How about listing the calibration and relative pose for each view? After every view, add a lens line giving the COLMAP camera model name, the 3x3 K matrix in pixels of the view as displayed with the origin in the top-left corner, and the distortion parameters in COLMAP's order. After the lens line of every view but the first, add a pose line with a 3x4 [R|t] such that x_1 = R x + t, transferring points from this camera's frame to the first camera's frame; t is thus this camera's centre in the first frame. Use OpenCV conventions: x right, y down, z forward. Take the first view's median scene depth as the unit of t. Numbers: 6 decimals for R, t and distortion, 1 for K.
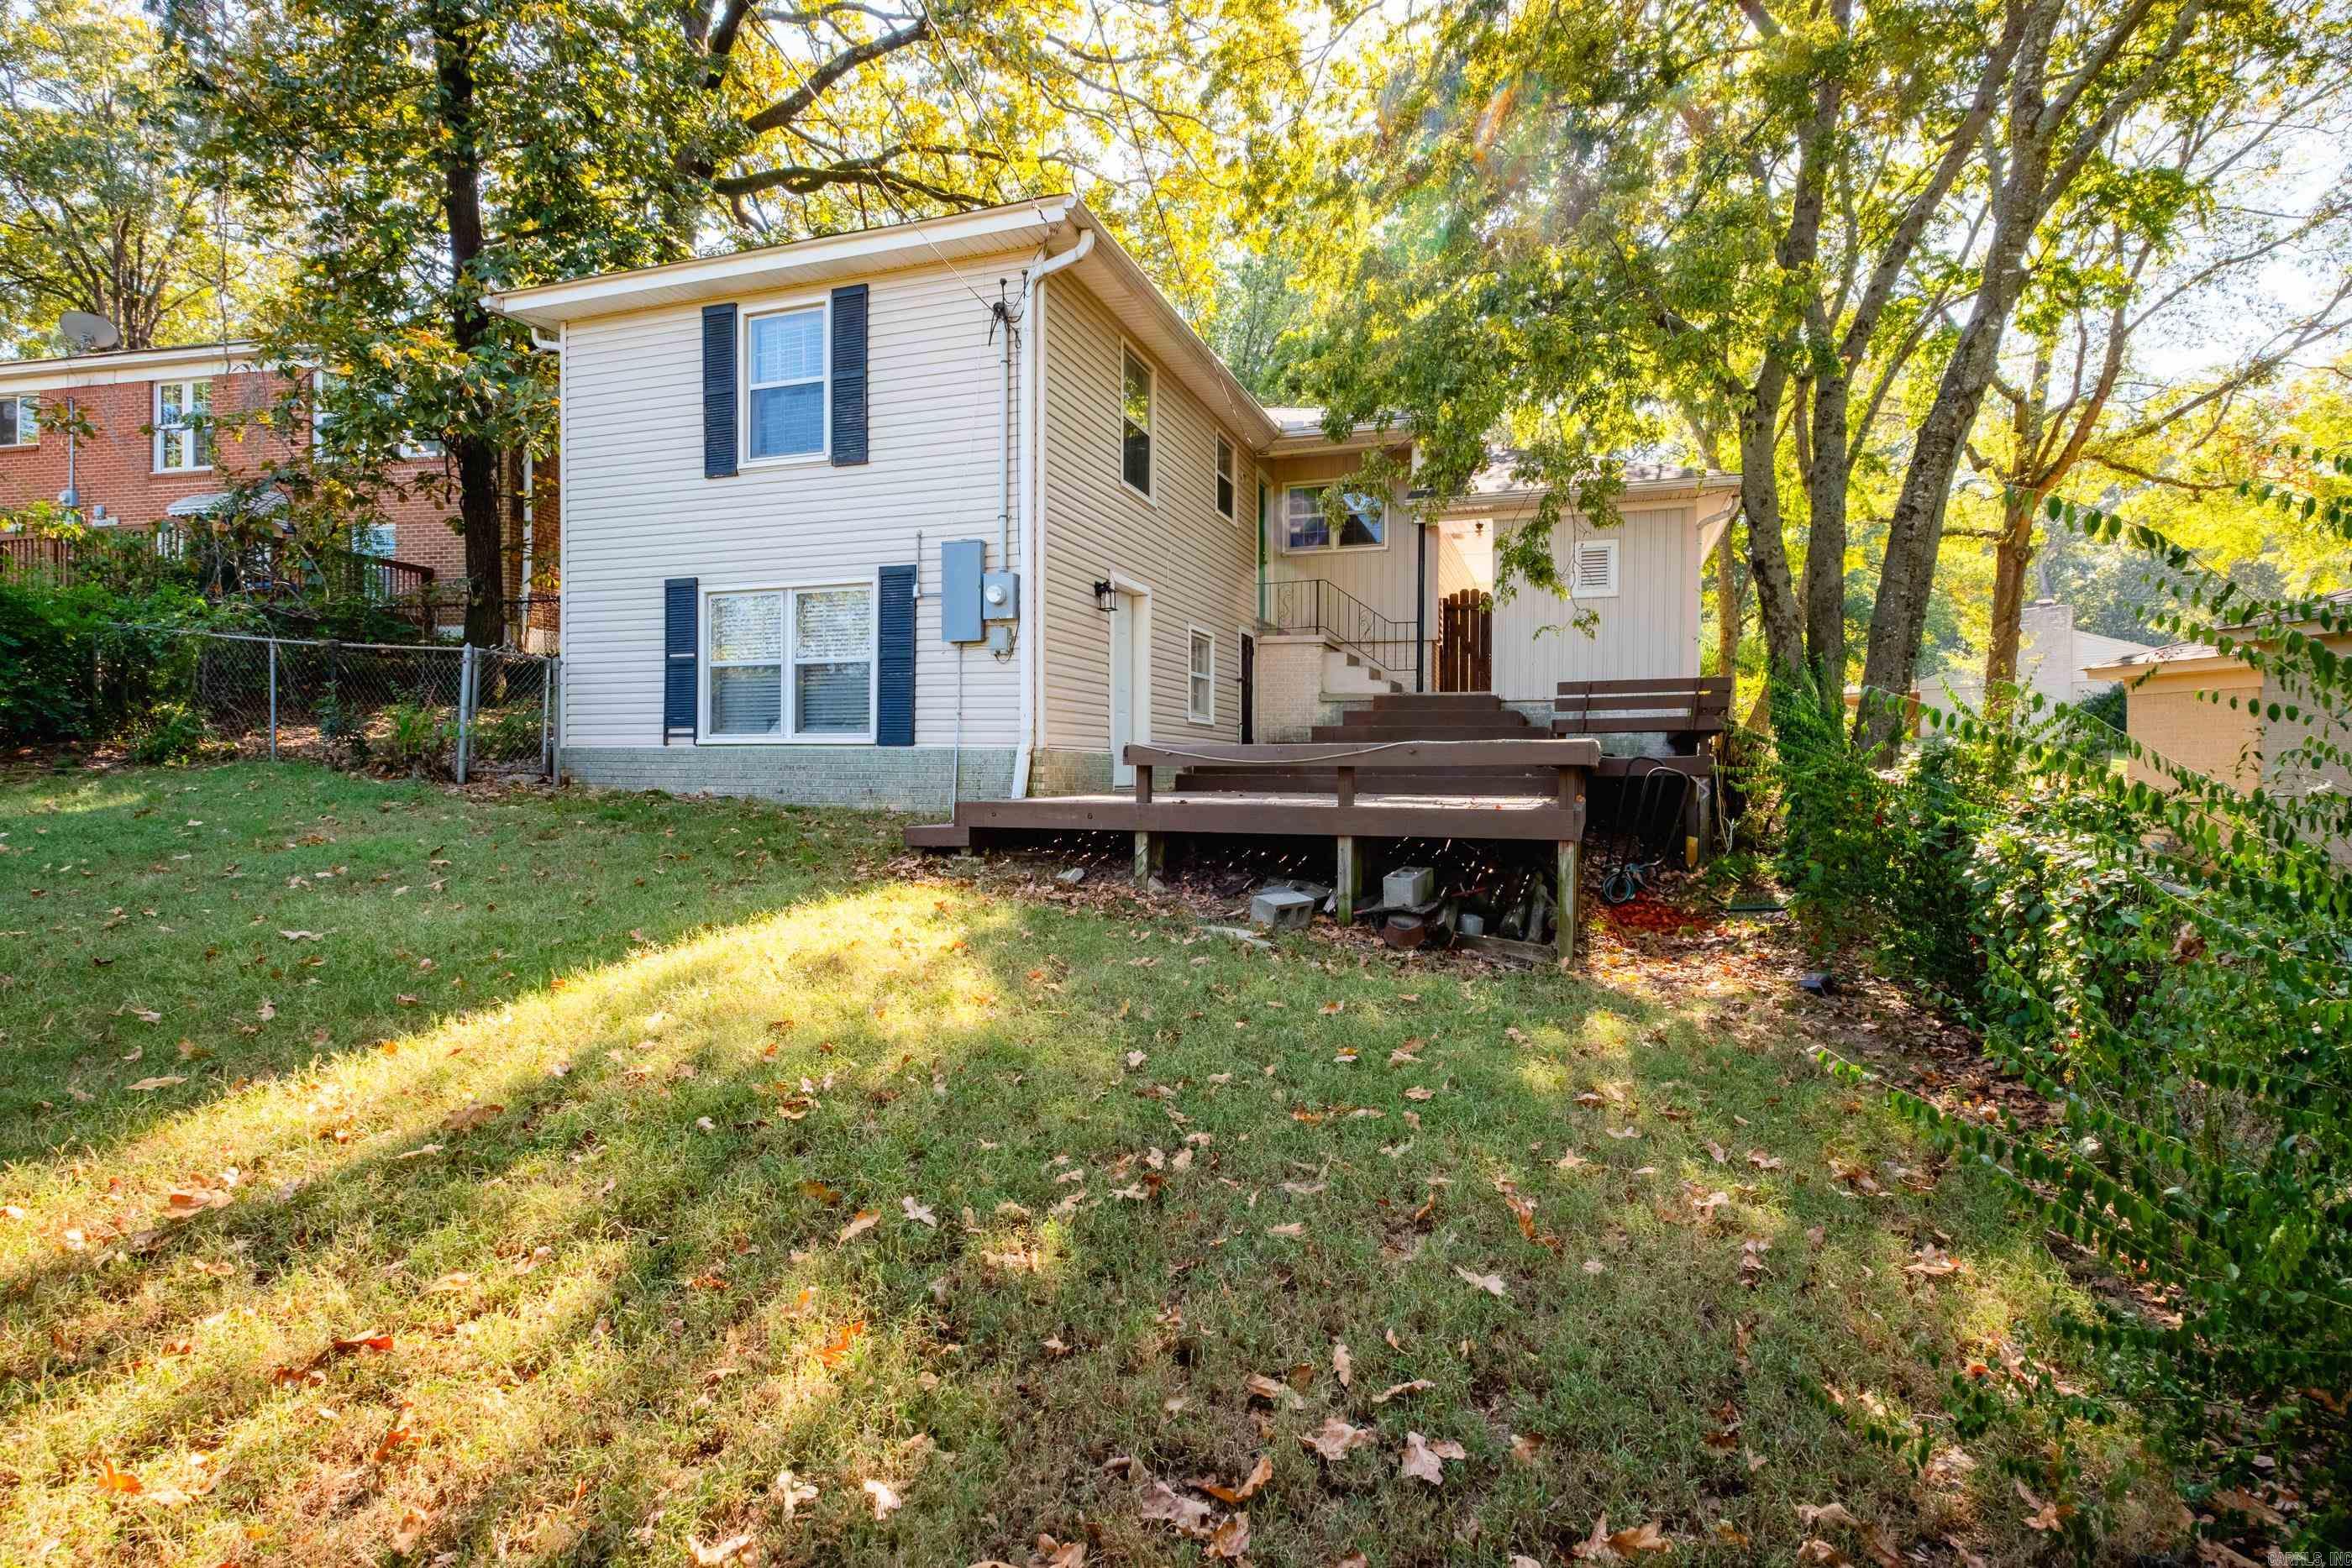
lens RADIAL K [[1172.1, 0, 1174.9], [0, 1172.1, 787.0], [0, 0, 1]] dist [0.021964, -0.000064]
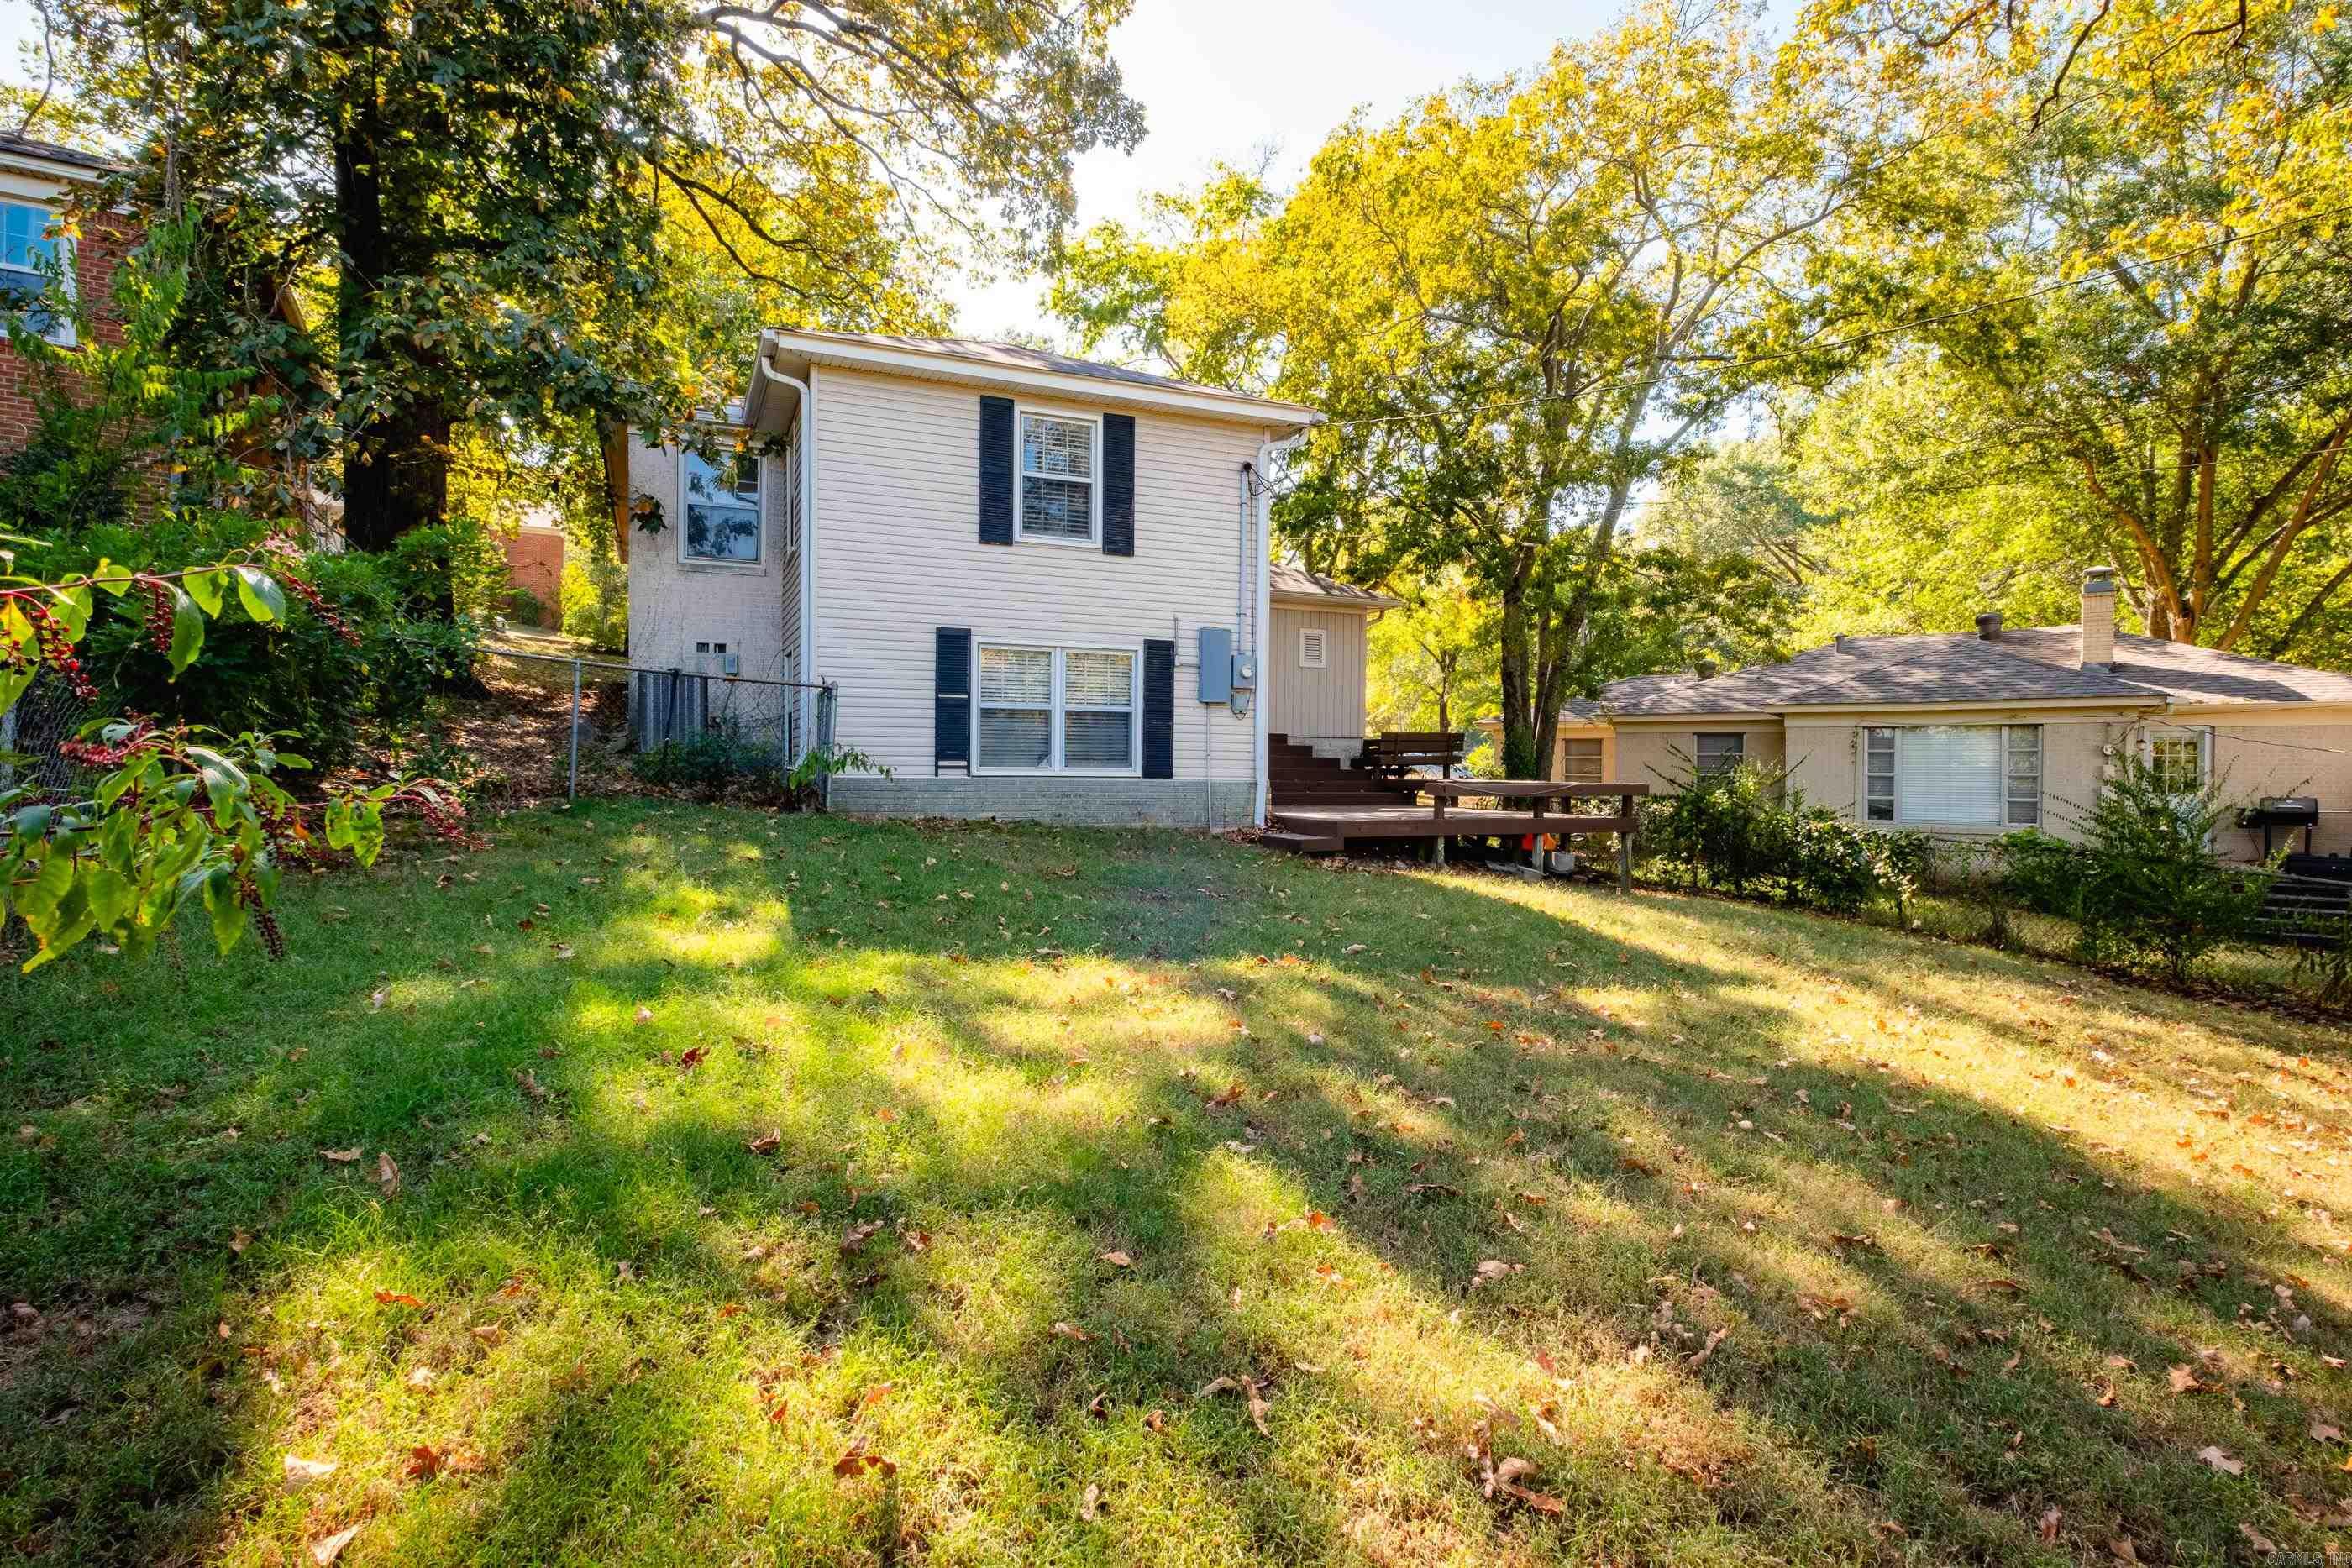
lens RADIAL K [[1172.1, 0, 1173.1], [0, 1172.1, 777.9], [0, 0, 1]] dist [0.021964, -0.000064]
pose [[0.732635, 0.001238, 0.680620, -1.066567], [0.007212, 0.999928, -0.009582, -0.021914], [-0.680583, 0.011929, 0.732574, 0.039898]]
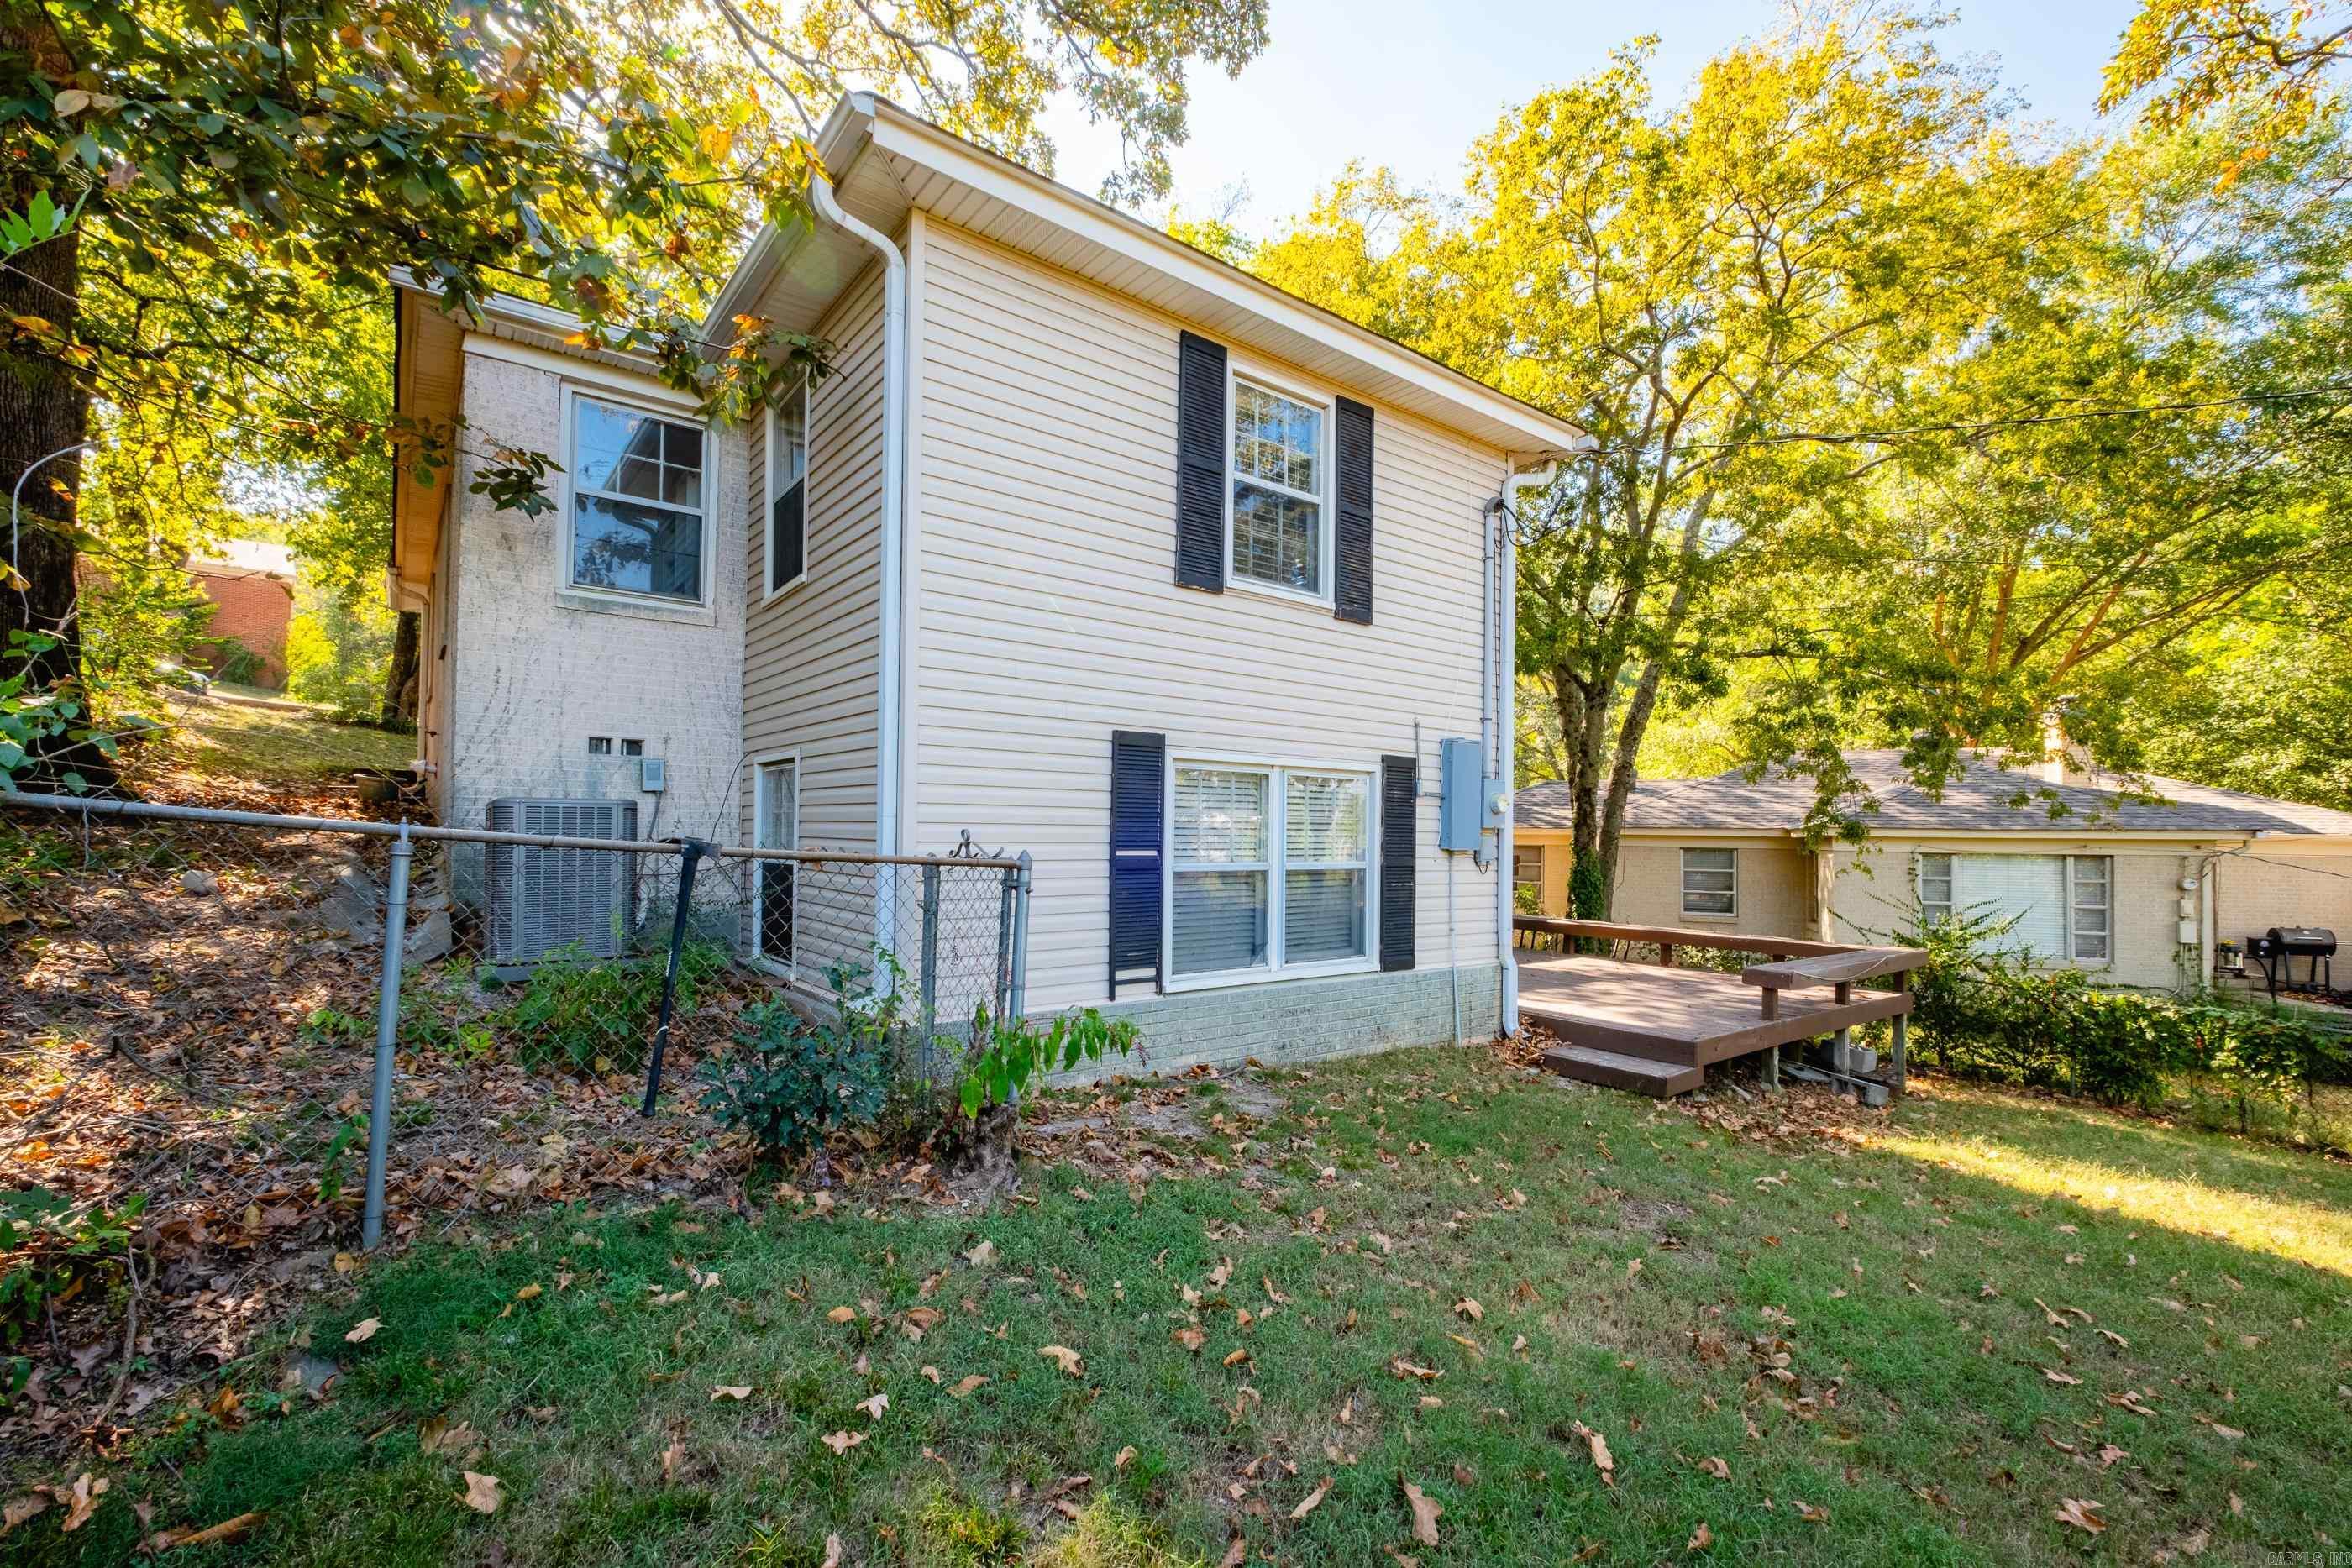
lens RADIAL K [[1003.9, 0, 1172.0], [0, 1003.9, 832.9], [0, 0, 1]] dist [0.013260, 0.000244]
pose [[0.547303, 0.009245, 0.836883, -0.892600], [0.005607, 0.999876, -0.014712, -0.119250], [-0.836916, 0.012745, 0.547183, 0.715863]]
